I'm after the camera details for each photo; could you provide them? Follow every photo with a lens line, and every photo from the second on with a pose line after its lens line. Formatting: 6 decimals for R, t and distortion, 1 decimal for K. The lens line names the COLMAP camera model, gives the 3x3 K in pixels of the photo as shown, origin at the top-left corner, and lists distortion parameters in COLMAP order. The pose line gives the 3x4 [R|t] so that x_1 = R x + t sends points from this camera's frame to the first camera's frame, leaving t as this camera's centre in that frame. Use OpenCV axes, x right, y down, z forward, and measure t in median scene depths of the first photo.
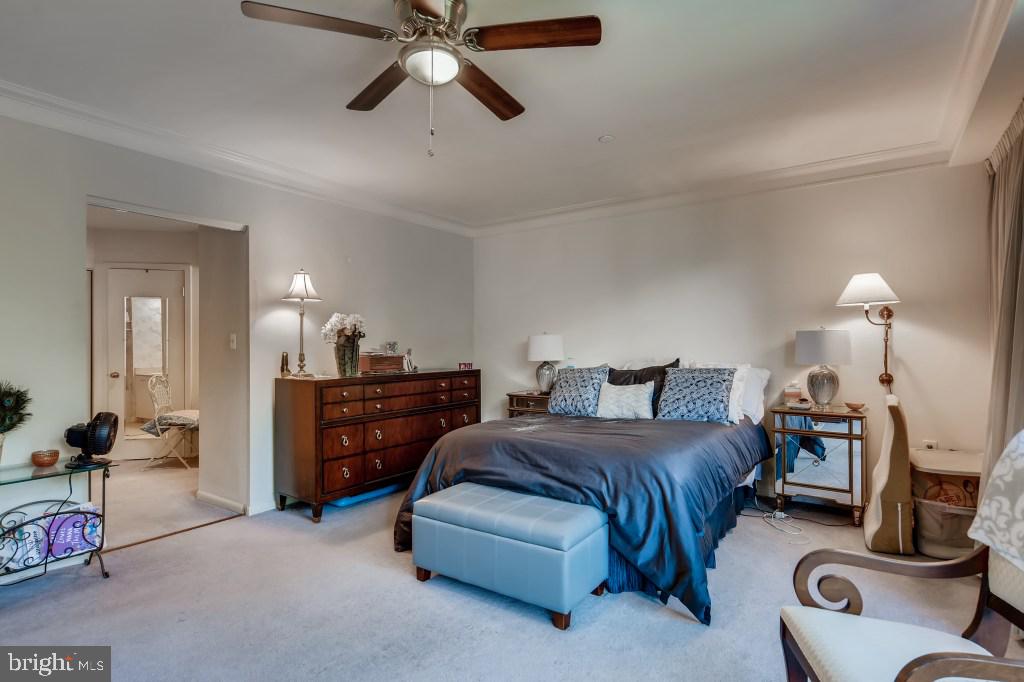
lens RADIAL K [[515.8, 0, 513.7], [0, 515.8, 346.2], [0, 0, 1]] dist [-0.003038, 0.001031]
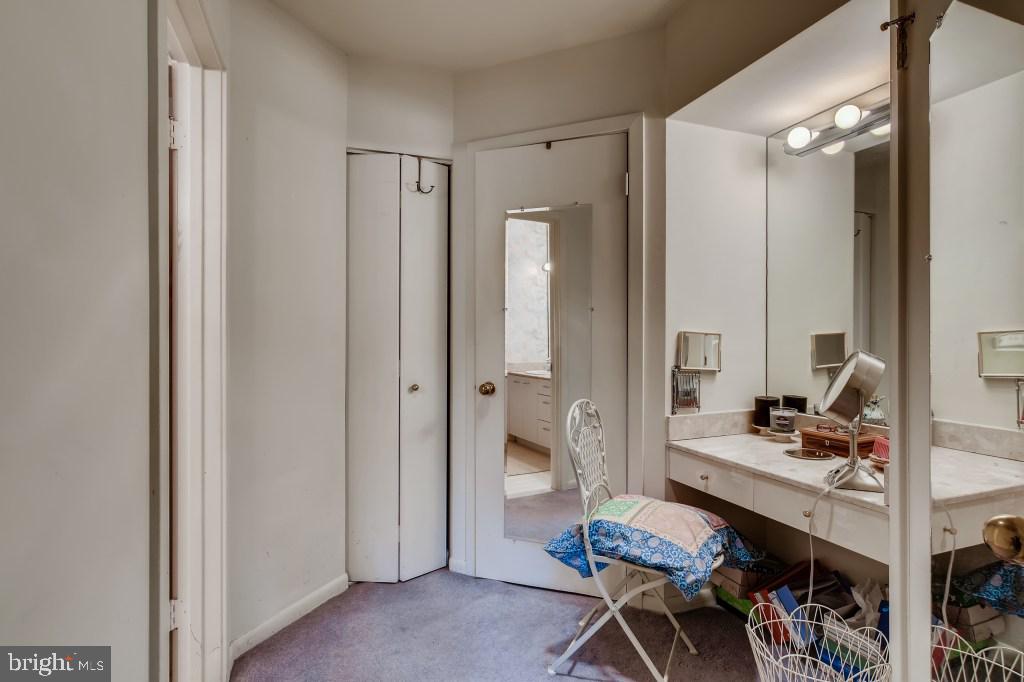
lens RADIAL K [[515.8, 0, 513.5], [0, 515.8, 341.1], [0, 0, 1]] dist [-0.003038, 0.001031]
pose [[0.824704, 0.001190, -0.565564, -0.505754], [-0.001984, 0.999998, -0.000789, 0.015159], [0.565562, 0.001773, 0.824704, 0.647240]]
